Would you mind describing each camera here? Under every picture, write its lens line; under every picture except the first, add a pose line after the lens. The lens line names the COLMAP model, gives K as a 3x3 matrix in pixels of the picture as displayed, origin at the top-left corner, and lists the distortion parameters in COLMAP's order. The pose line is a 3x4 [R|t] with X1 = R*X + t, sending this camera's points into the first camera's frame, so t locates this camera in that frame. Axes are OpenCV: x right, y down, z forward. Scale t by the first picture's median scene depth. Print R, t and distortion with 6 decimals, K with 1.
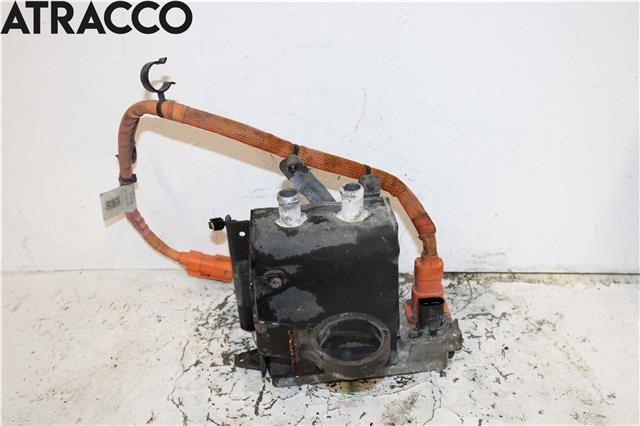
lens RADIAL K [[795.3, 0, 320.0], [0, 795.3, 213.0], [0, 0, 1]] dist [-0.044510, 0.004557]
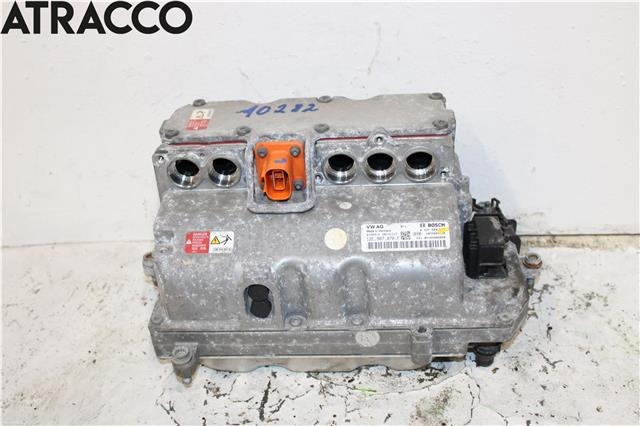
lens RADIAL K [[795.3, 0, 320.0], [0, 795.3, 213.0], [0, 0, 1]] dist [-0.044510, 0.004557]
pose [[0.999620, -0.027216, 0.004350, -0.014505], [0.026767, 0.996259, 0.082171, -0.030247], [-0.006570, -0.082024, 0.996609, 0.162309]]
